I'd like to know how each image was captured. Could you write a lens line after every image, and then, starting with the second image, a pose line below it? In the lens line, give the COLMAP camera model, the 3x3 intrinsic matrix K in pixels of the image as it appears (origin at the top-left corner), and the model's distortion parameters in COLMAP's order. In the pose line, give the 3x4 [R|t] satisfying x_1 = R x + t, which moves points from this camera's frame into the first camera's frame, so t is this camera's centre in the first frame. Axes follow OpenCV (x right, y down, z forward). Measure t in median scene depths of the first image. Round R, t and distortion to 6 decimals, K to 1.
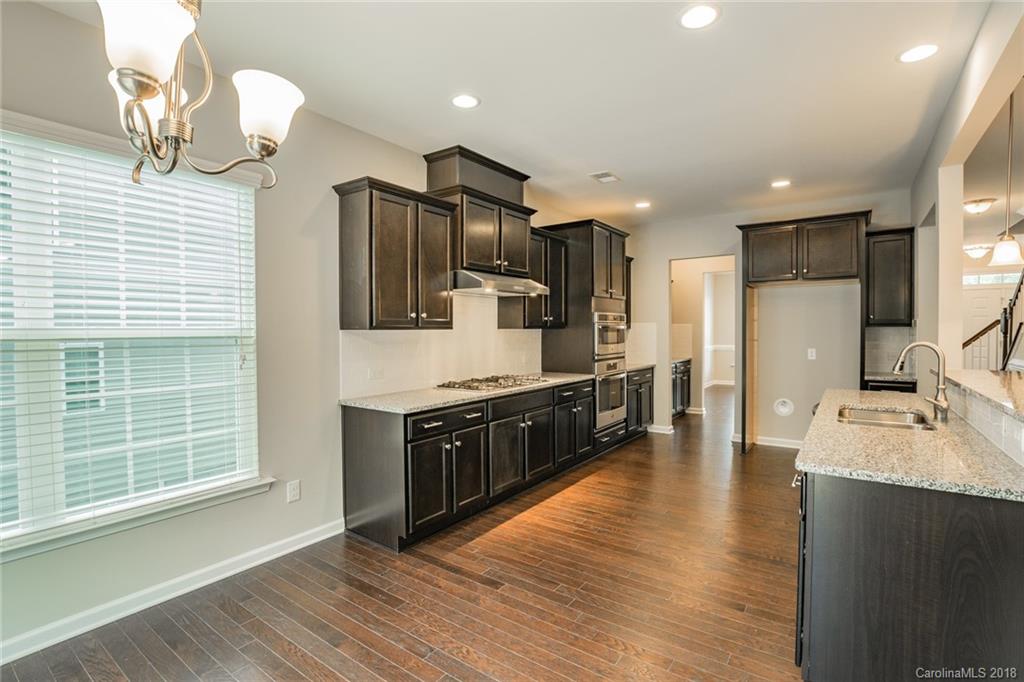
lens RADIAL K [[467.8, 0, 513.7], [0, 467.8, 337.8], [0, 0, 1]] dist [-0.027490, 0.003200]
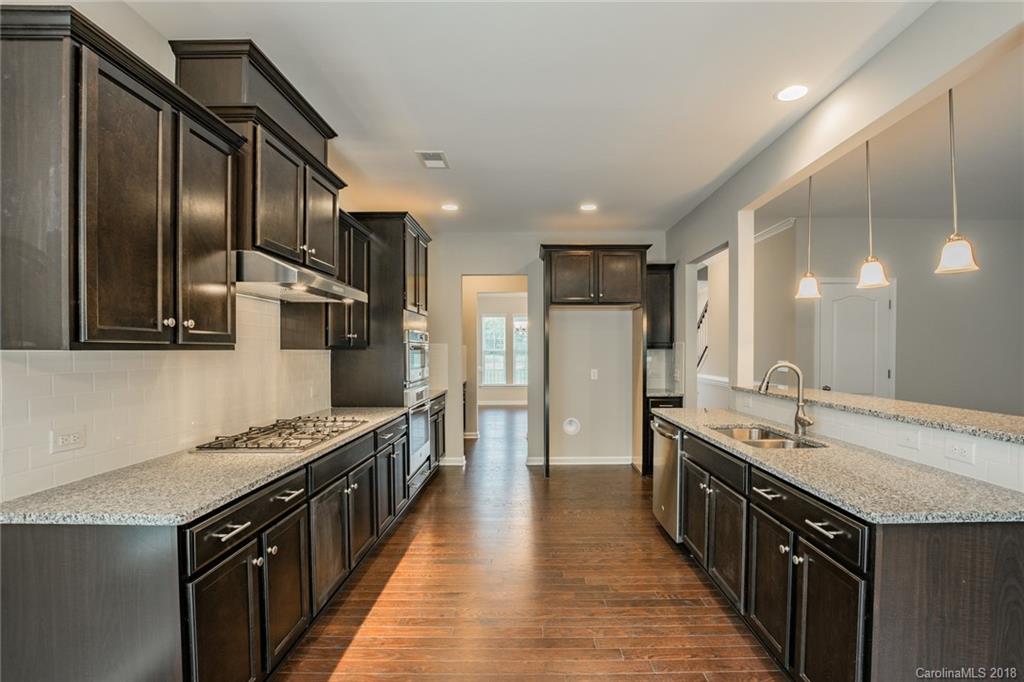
lens RADIAL K [[467.8, 0, 519.7], [0, 467.8, 357.8], [0, 0, 1]] dist [-0.027490, 0.003200]
pose [[0.821266, -0.005701, 0.570517, -0.170084], [0.007799, 0.999969, -0.001235, -0.004729], [-0.570492, 0.005464, 0.821285, 0.321450]]
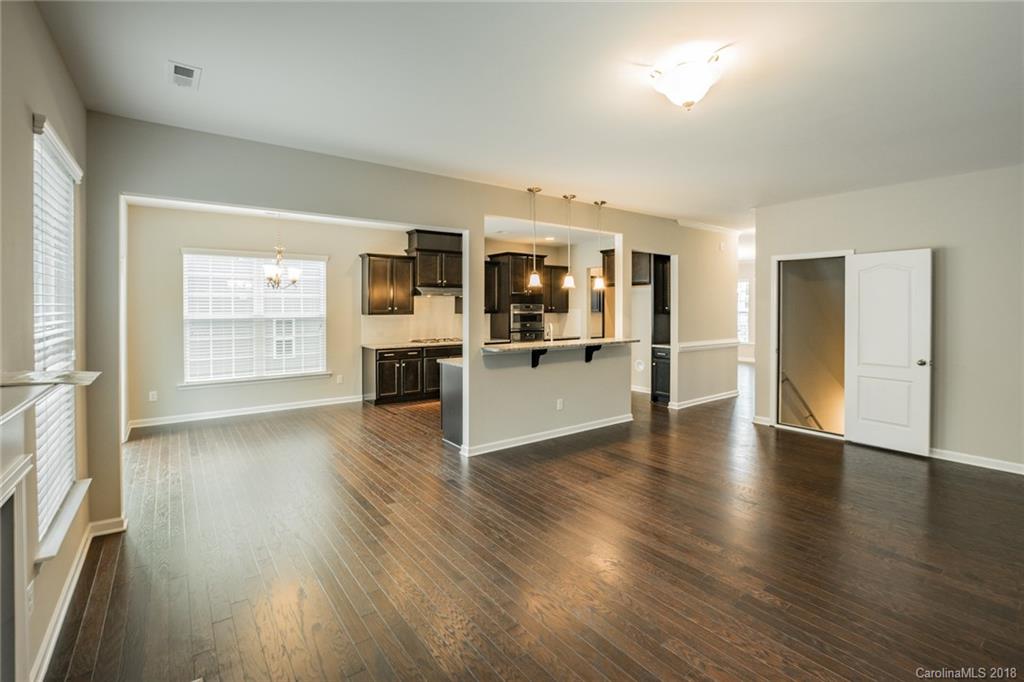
lens RADIAL K [[467.8, 0, 503.5], [0, 467.8, 309.7], [0, 0, 1]] dist [-0.027490, 0.003200]
pose [[0.945688, 0.006062, -0.325018, 0.962141], [-0.009988, 0.999896, -0.010411, -0.022163], [0.324921, 0.013092, 0.945650, -0.897630]]
